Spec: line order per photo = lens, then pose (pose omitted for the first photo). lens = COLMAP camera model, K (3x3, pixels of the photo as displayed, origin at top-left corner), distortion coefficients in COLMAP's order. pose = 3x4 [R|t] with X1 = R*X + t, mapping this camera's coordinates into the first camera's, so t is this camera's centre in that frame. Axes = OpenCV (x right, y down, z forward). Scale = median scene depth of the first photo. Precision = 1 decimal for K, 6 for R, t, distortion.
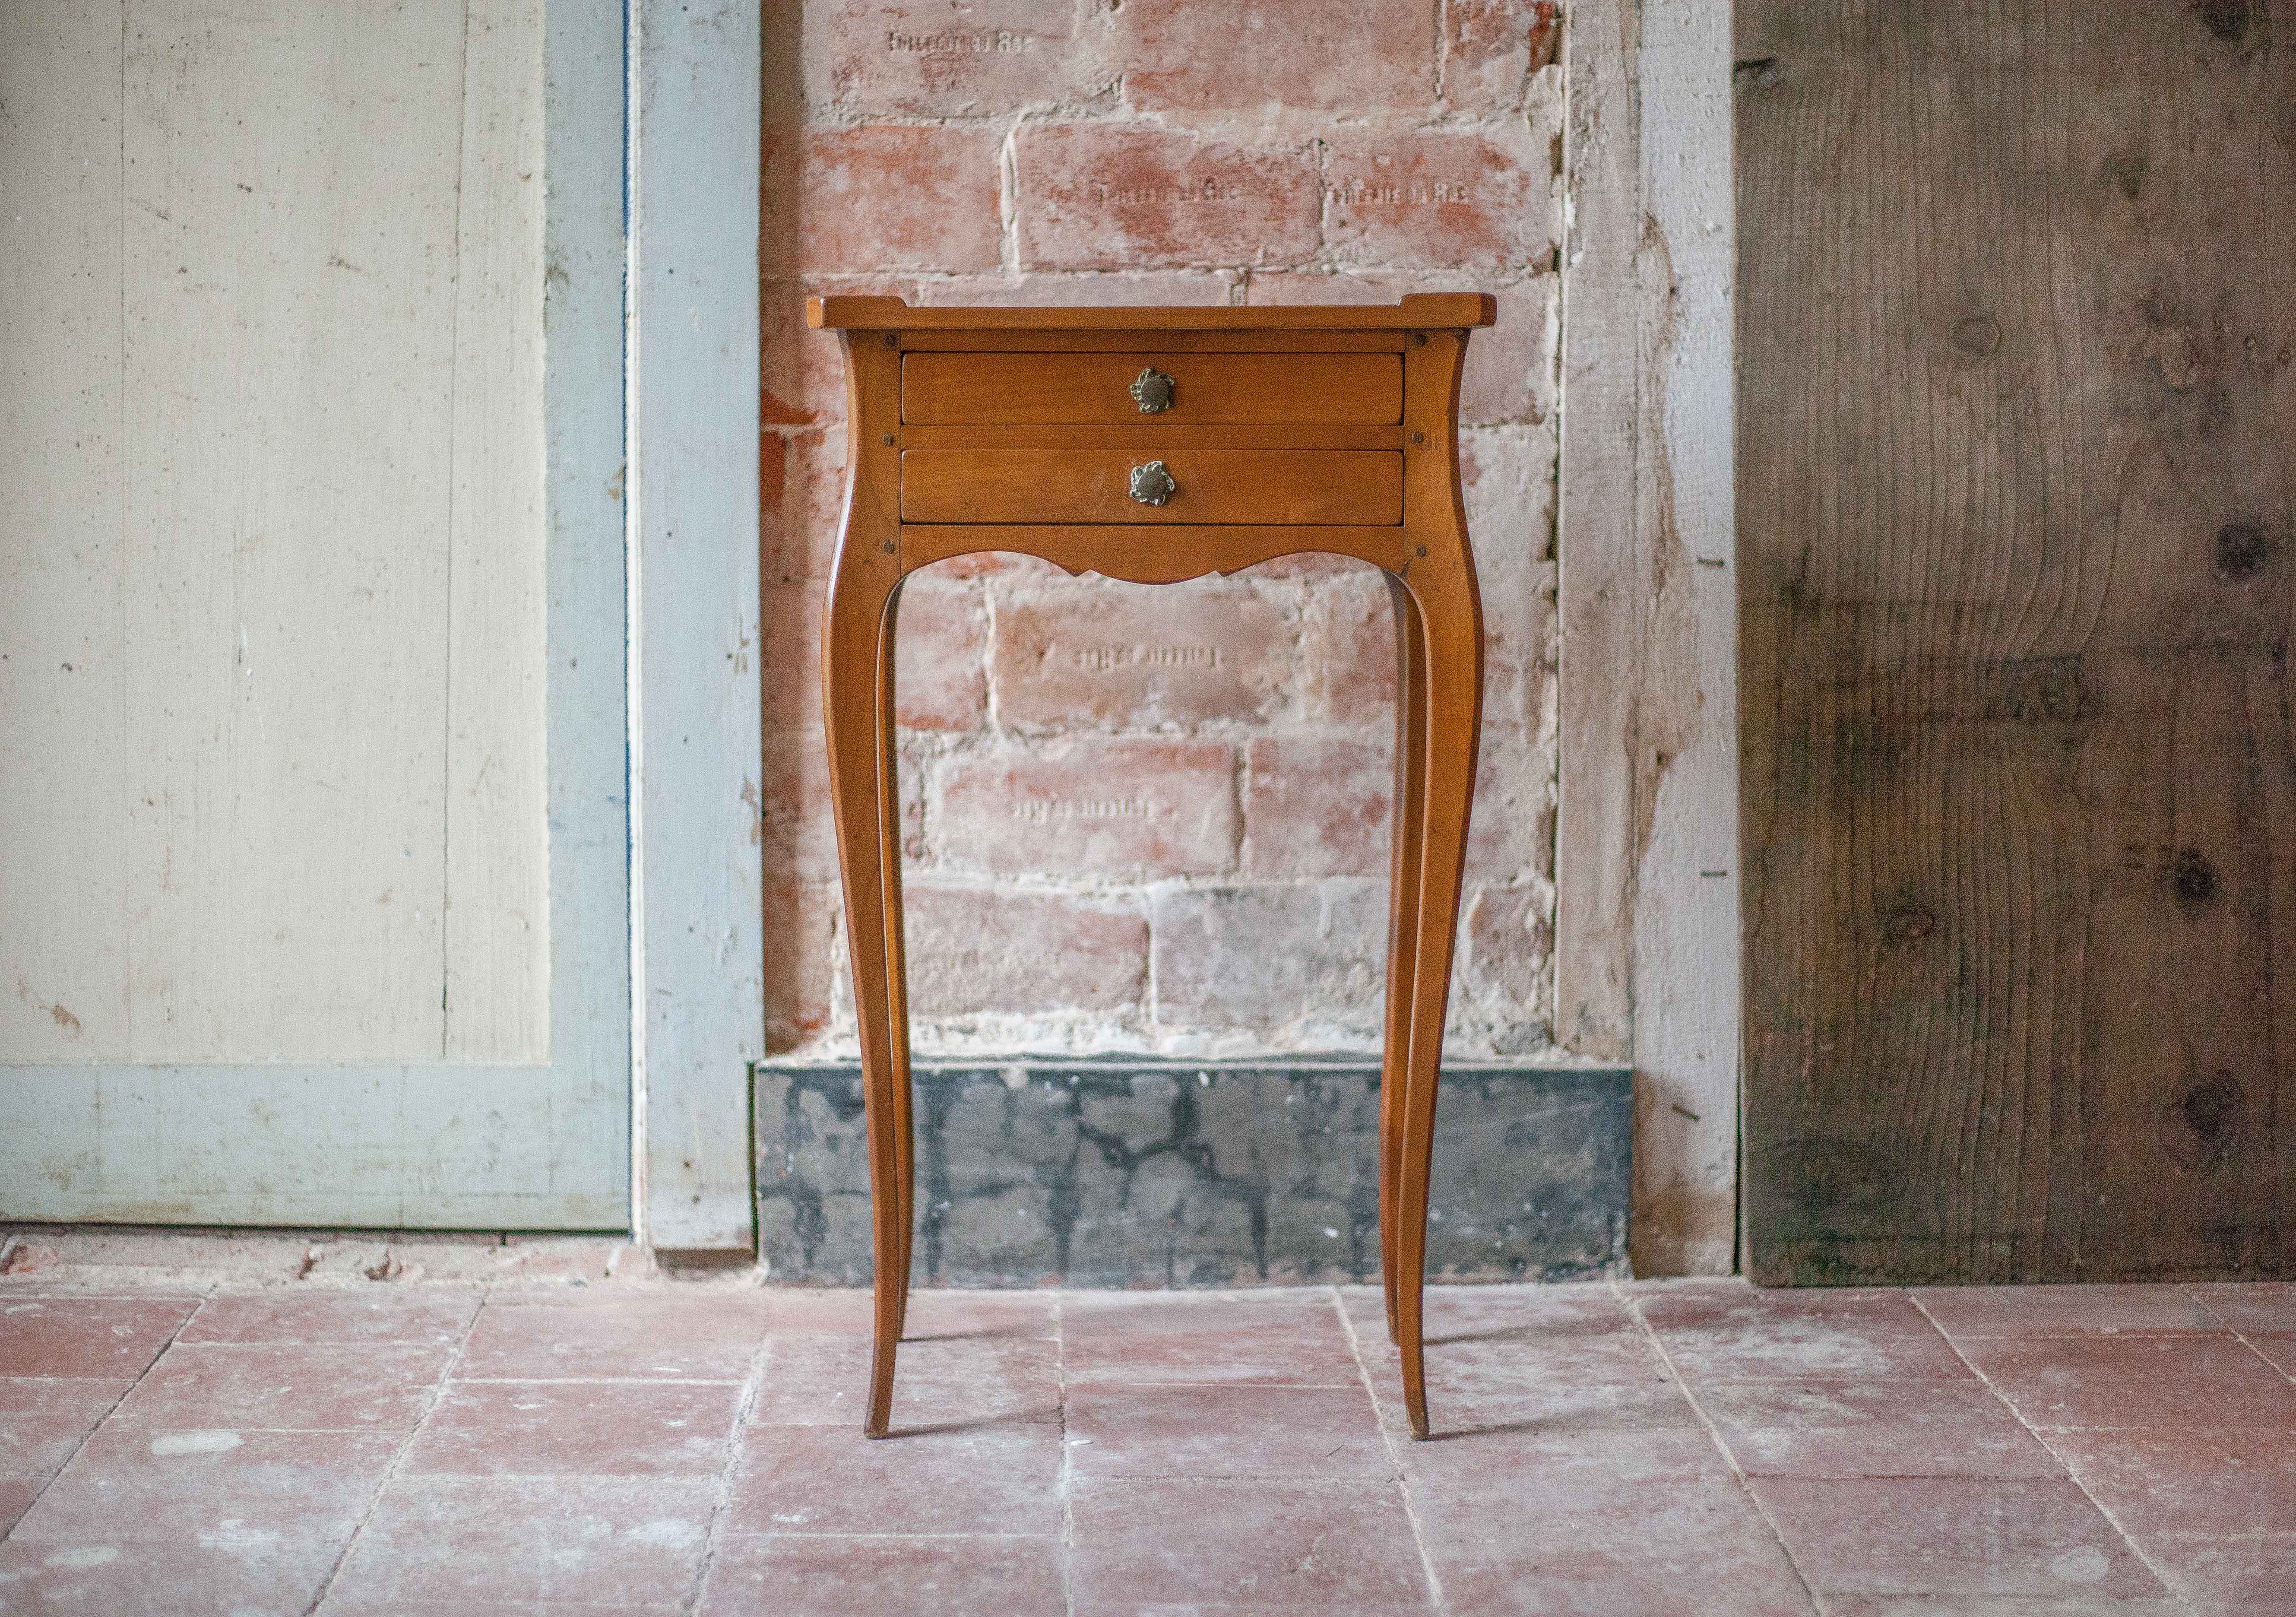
lens RADIAL K [[3545.3, 0, 982.8], [0, 3545.3, 606.2], [0, 0, 1]] dist [-0.002978, -0.006633]
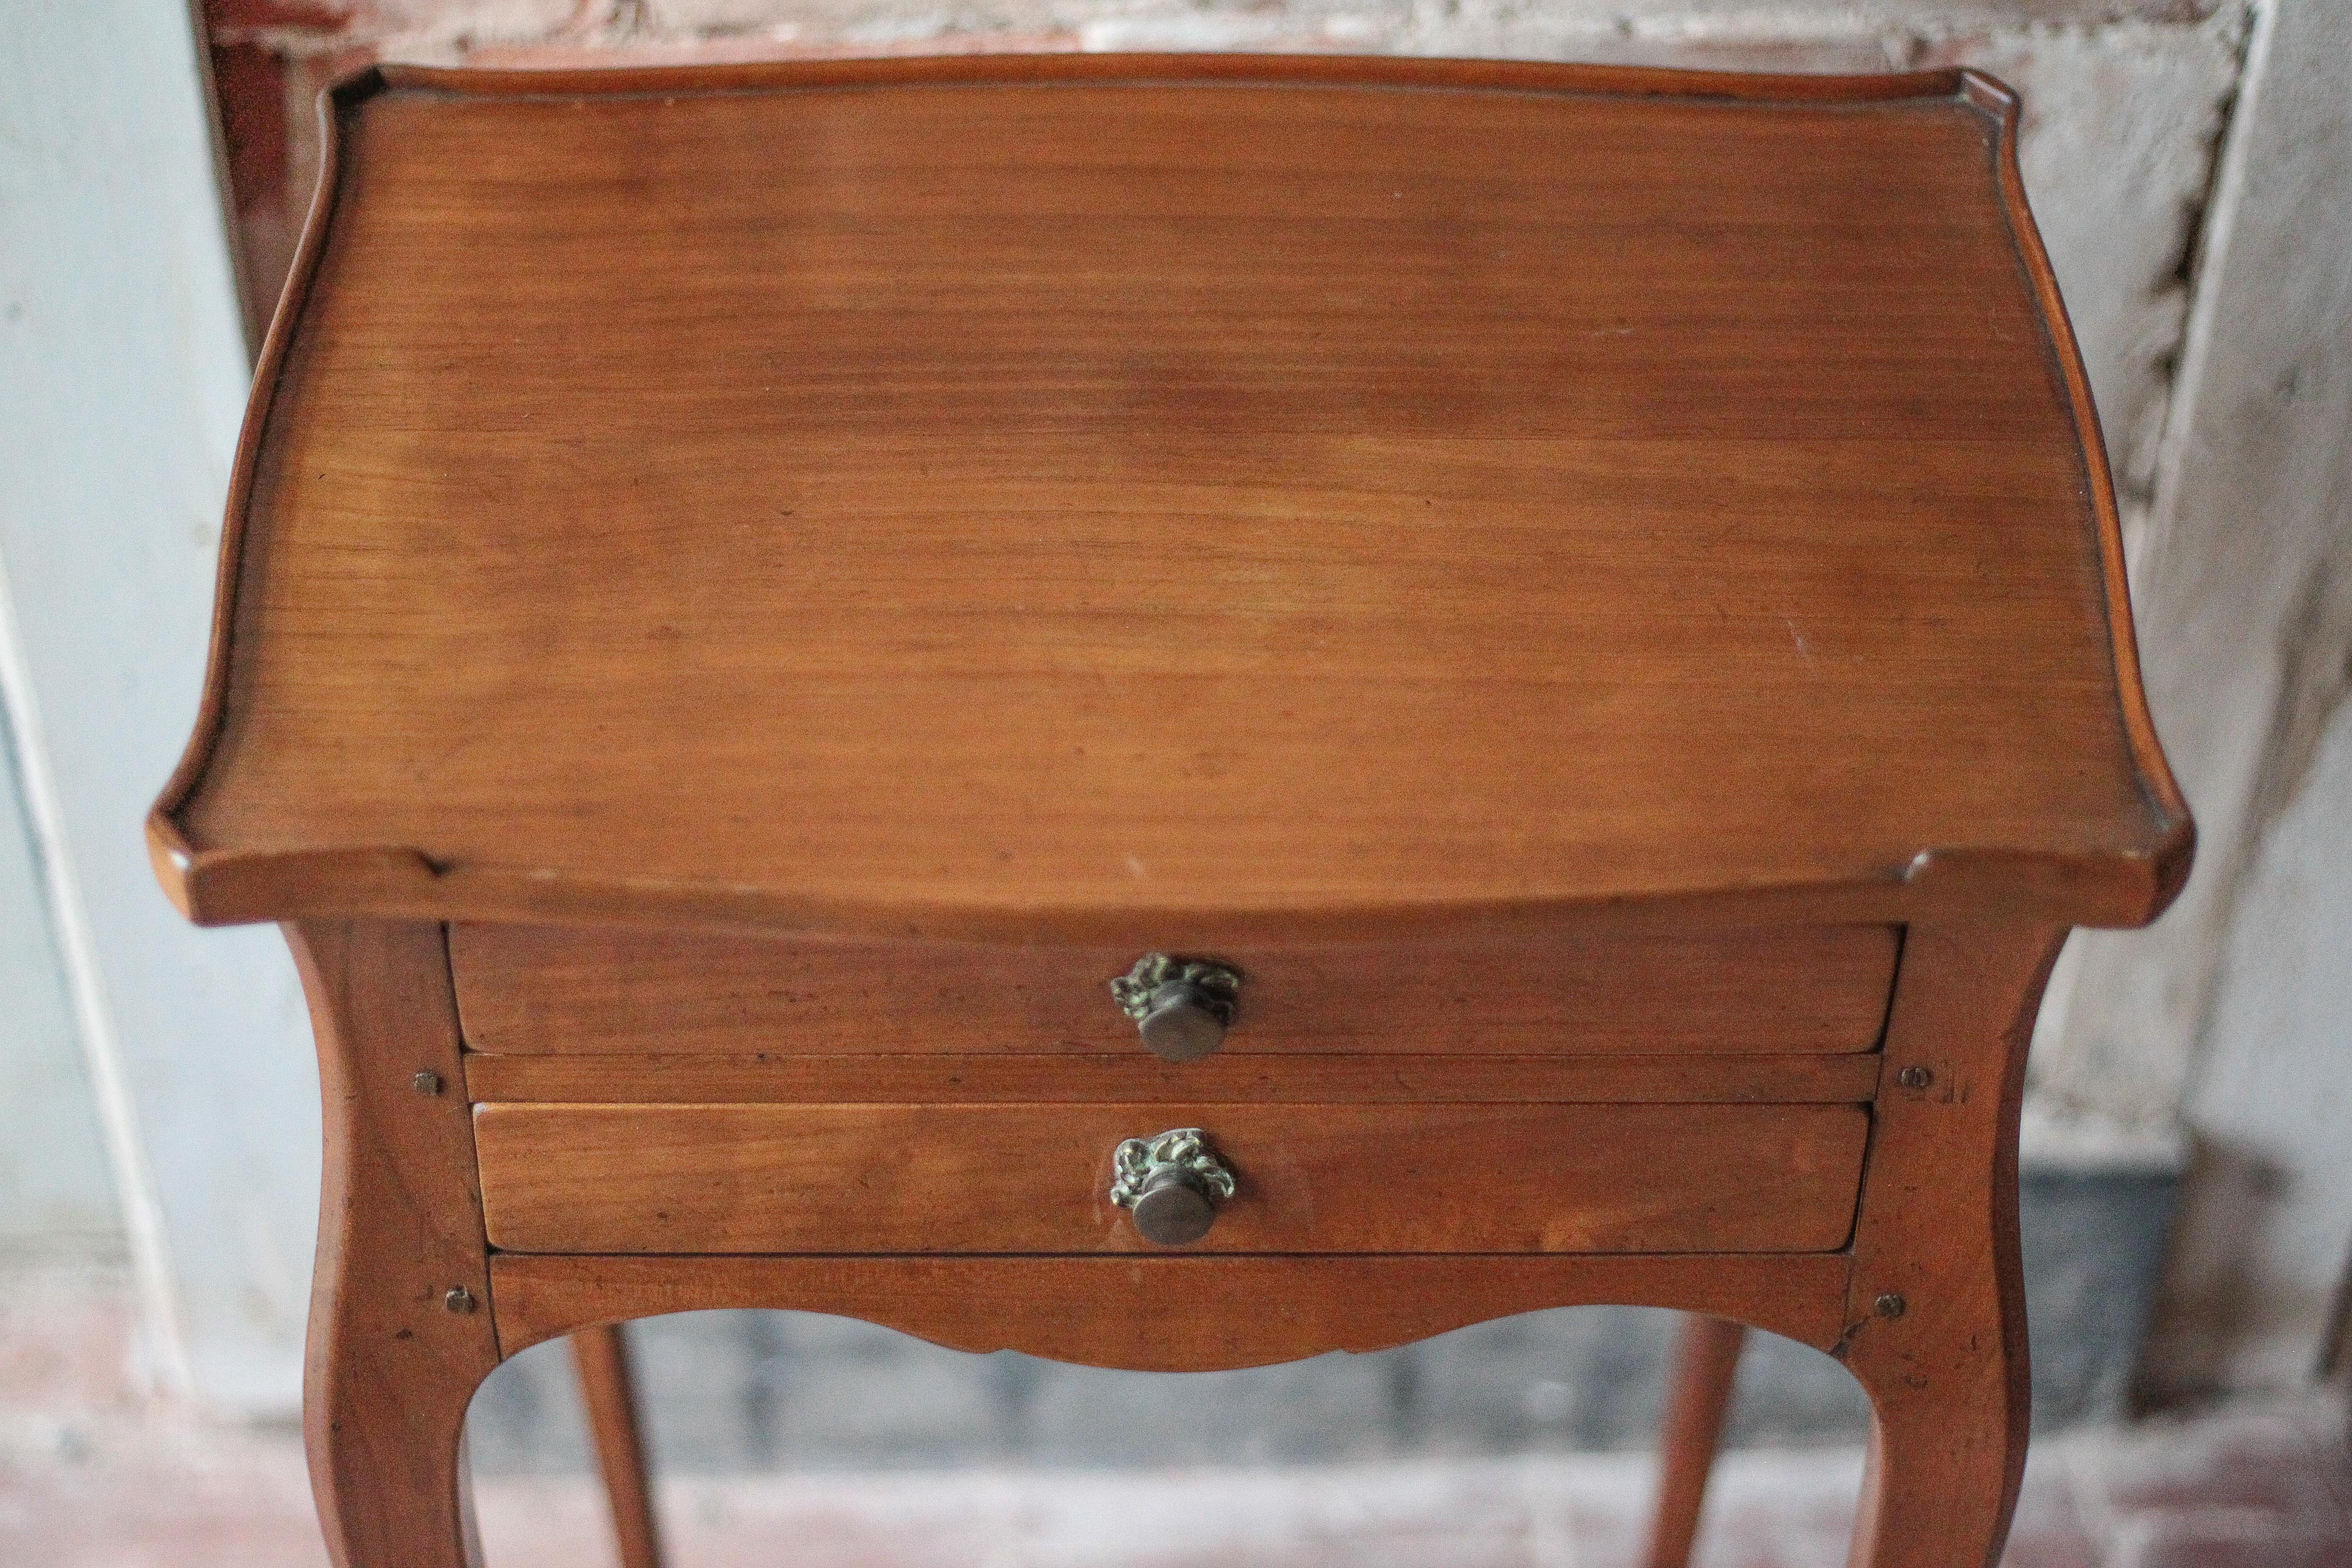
lens RADIAL K [[4520.3, 0, 1178.5], [0, 4520.3, 781.3], [0, 0, 1]] dist [-0.018203, -0.325612]
pose [[0.999675, -0.007429, 0.024401, 0.030799], [-0.009943, 0.767465, 0.641014, -0.306913], [-0.023489, -0.641048, 0.767141, 0.567068]]
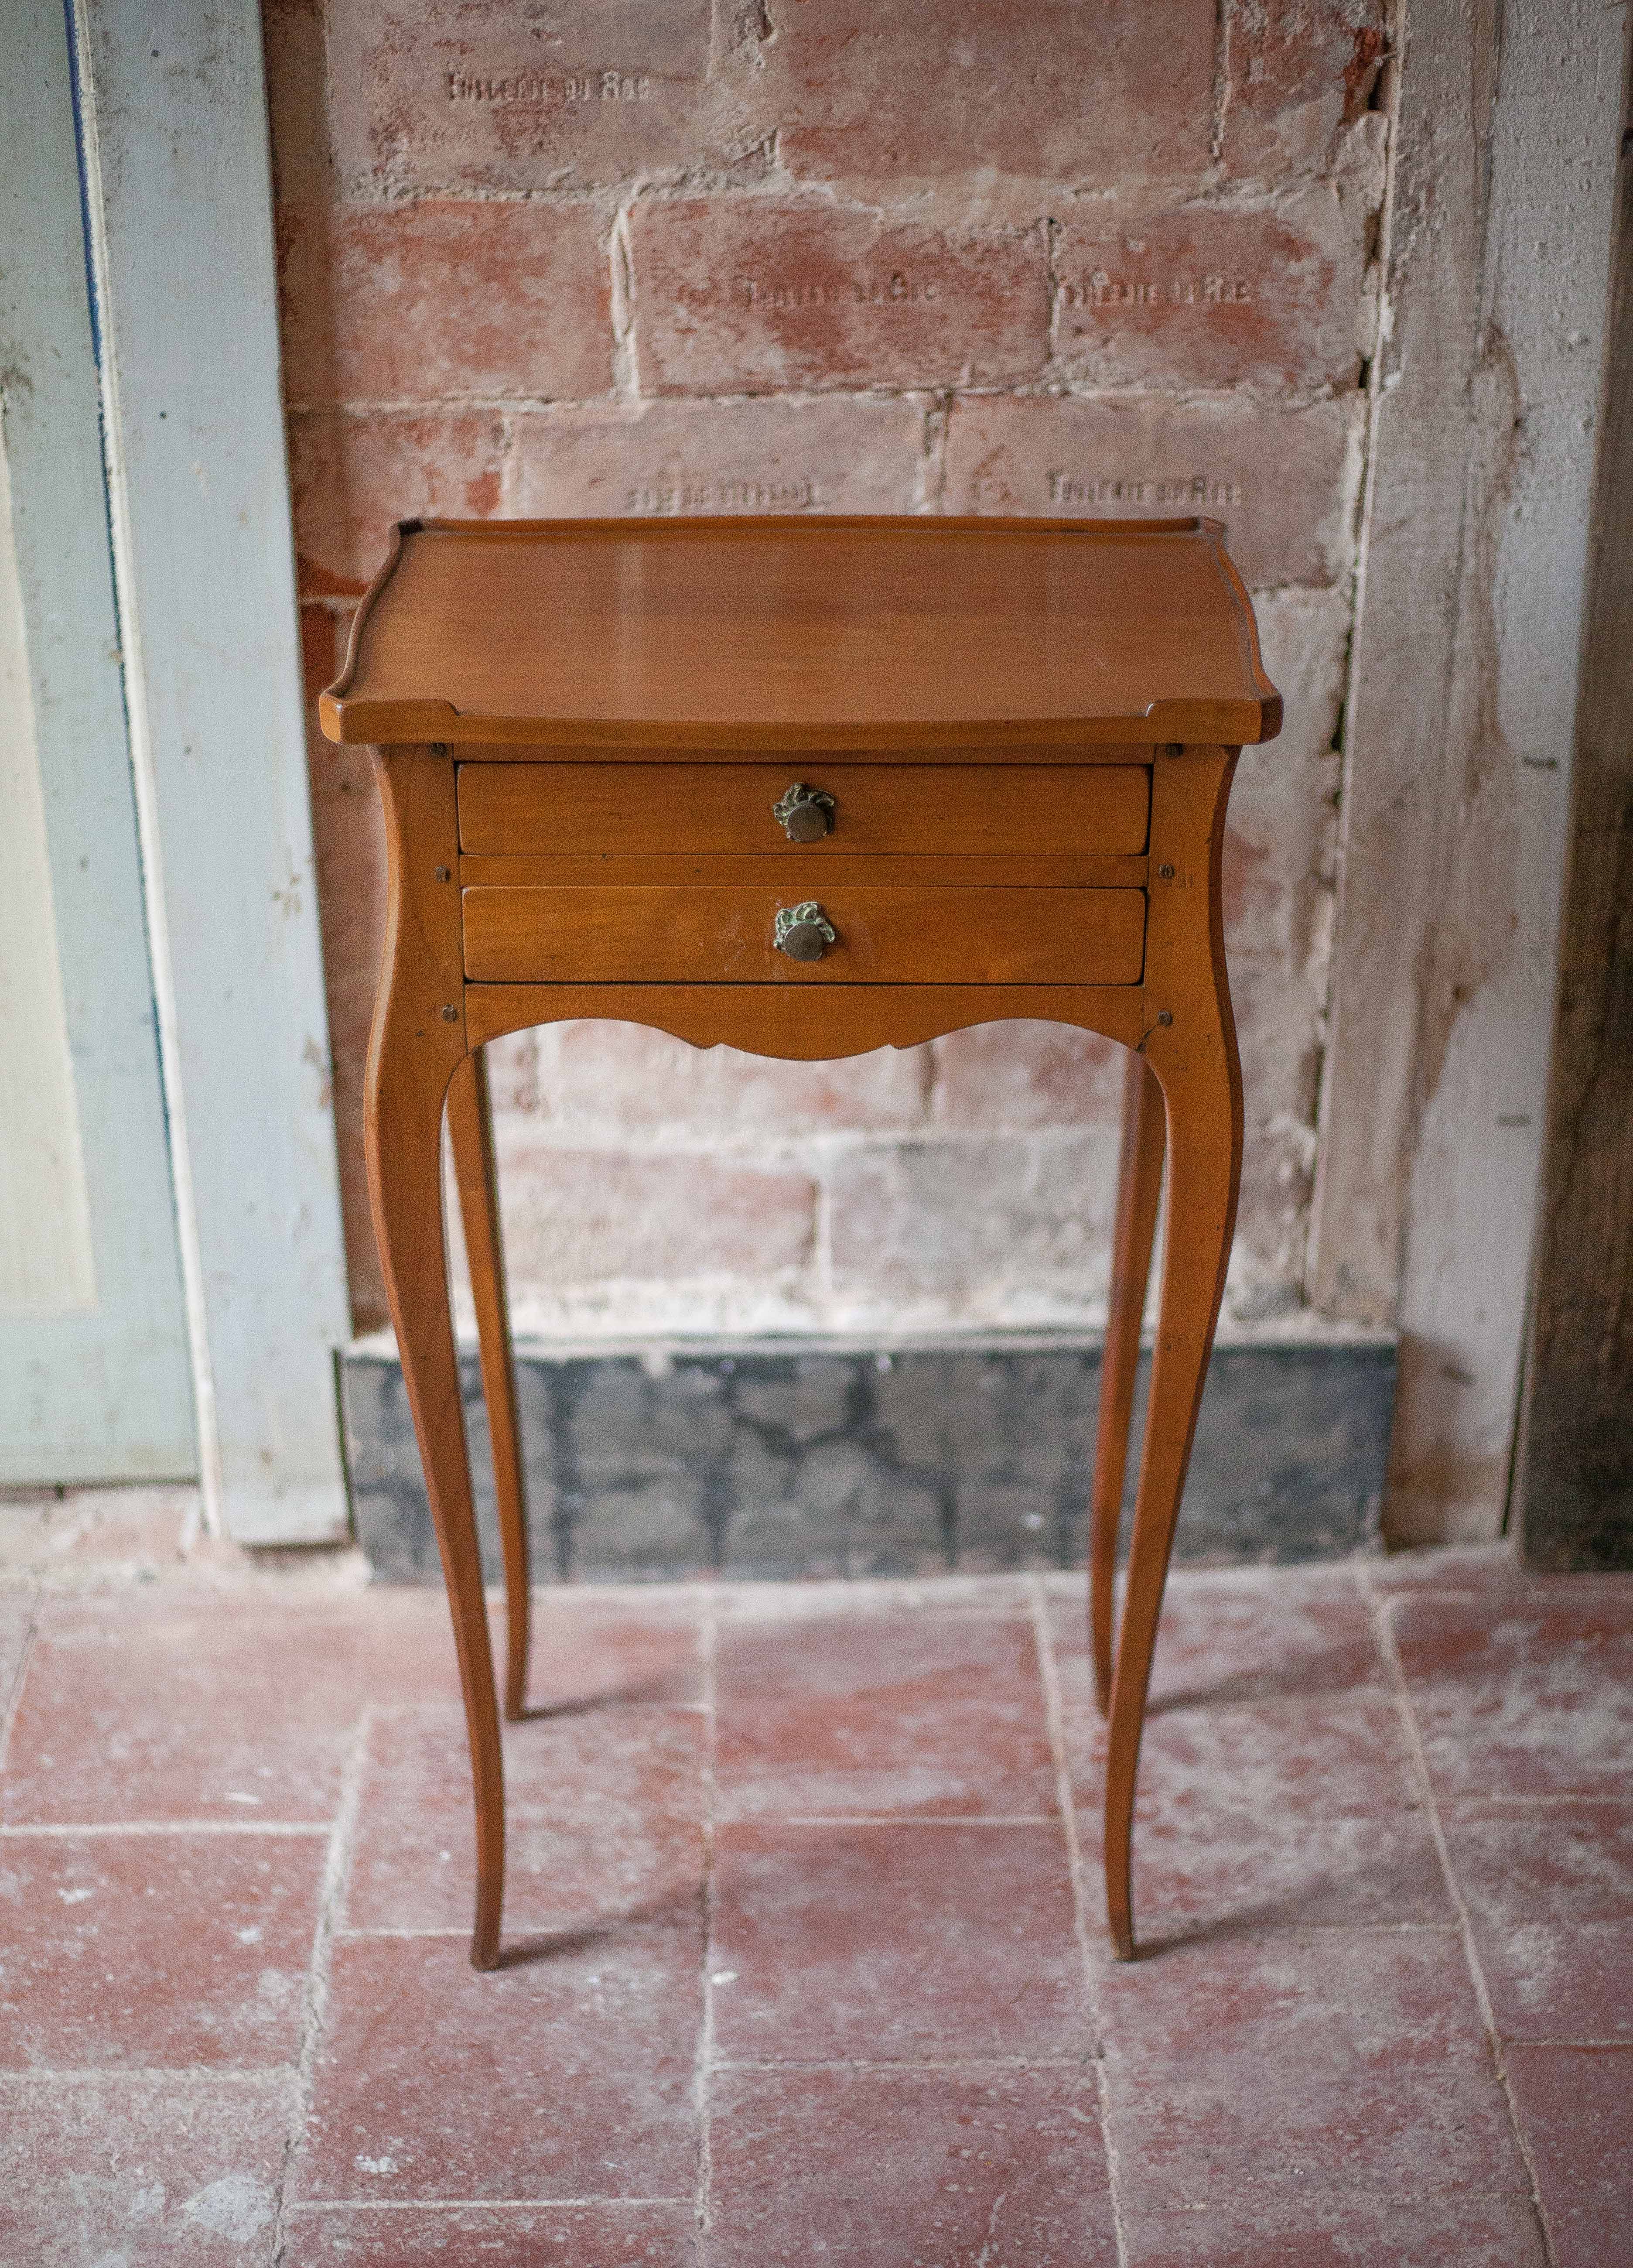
lens RADIAL K [[3591.9, 0, 830.1], [0, 3591.9, 1208.8], [0, 0, 1]] dist [-0.041246, -0.063347]
pose [[0.999489, -0.013251, 0.029084, 0.025954], [0.000361, 0.914626, 0.404300, -0.240579], [-0.031959, -0.404083, 0.914164, 0.249036]]
